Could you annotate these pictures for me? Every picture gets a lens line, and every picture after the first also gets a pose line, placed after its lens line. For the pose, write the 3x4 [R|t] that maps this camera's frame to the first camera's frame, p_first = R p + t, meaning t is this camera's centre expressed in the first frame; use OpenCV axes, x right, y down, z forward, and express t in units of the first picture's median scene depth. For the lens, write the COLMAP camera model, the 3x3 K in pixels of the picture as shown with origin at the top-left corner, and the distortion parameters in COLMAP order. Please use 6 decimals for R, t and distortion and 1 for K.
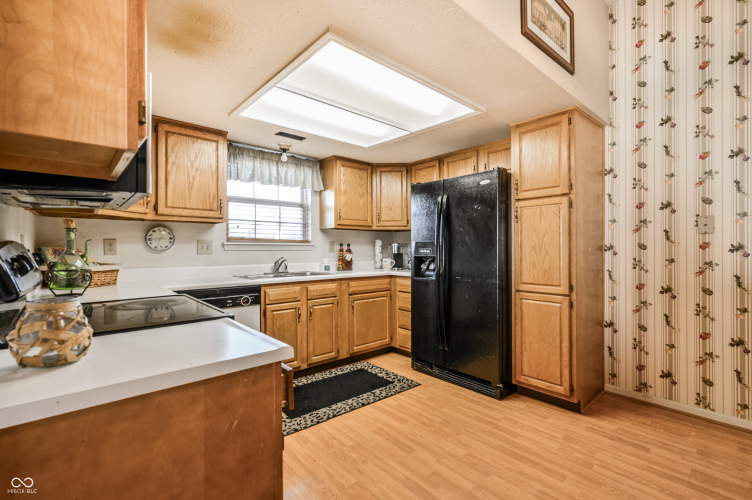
lens RADIAL K [[344.6, 0, 372.9], [0, 344.6, 242.1], [0, 0, 1]] dist [0.004726, -0.001684]
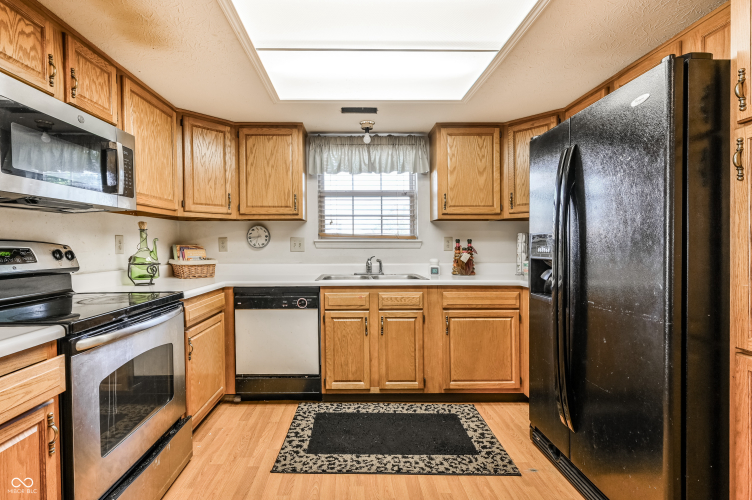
lens RADIAL K [[344.6, 0, 358.0], [0, 344.6, 248.1], [0, 0, 1]] dist [0.004726, -0.001684]
pose [[0.755972, 0.004107, -0.654592, 0.304619], [0.011705, 0.999736, 0.019790, 0.007400], [0.654500, -0.022623, 0.755724, 0.365151]]
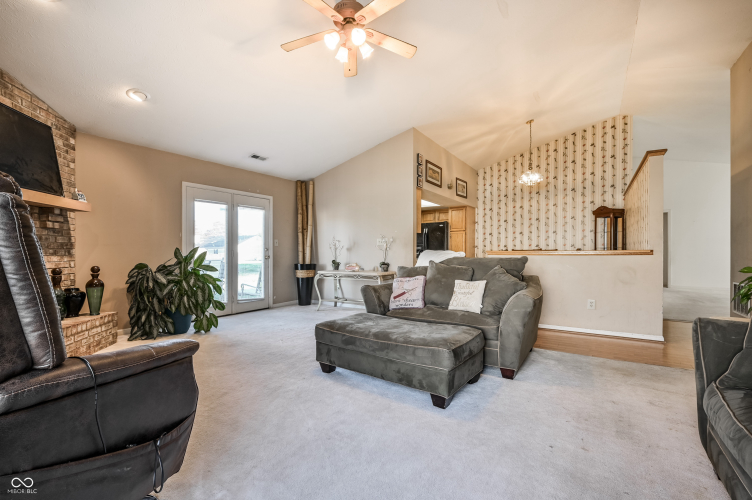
lens RADIAL K [[325.9, 0, 378.7], [0, 325.9, 245.1], [0, 0, 1]] dist [0.001706, -0.000314]
pose [[0.967965, 0.003725, 0.251059, -0.863454], [-0.002360, 0.999981, -0.005739, 0.020922], [-0.251075, 0.004962, 0.967955, -1.537779]]
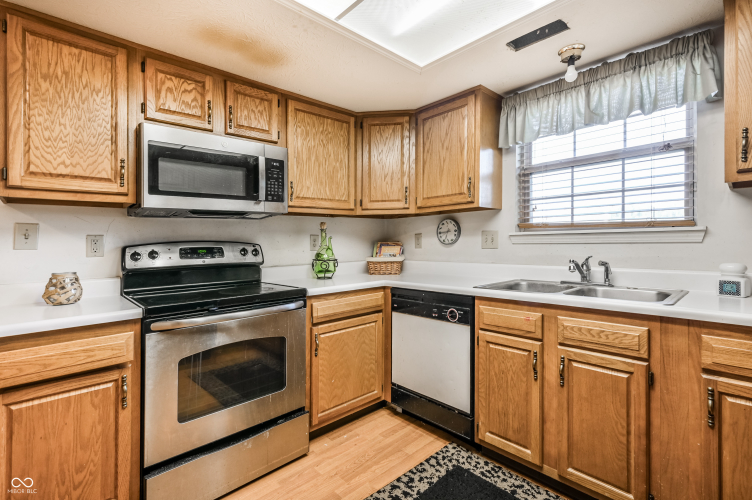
lens RADIAL K [[344.6, 0, 372.6], [0, 344.6, 242.1], [0, 0, 1]] dist [0.004726, -0.001684]
pose [[0.025791, -0.002816, -0.999663, 0.305124], [0.032686, 0.999464, -0.001972, 0.013597], [0.999133, -0.032624, 0.025869, 0.720451]]
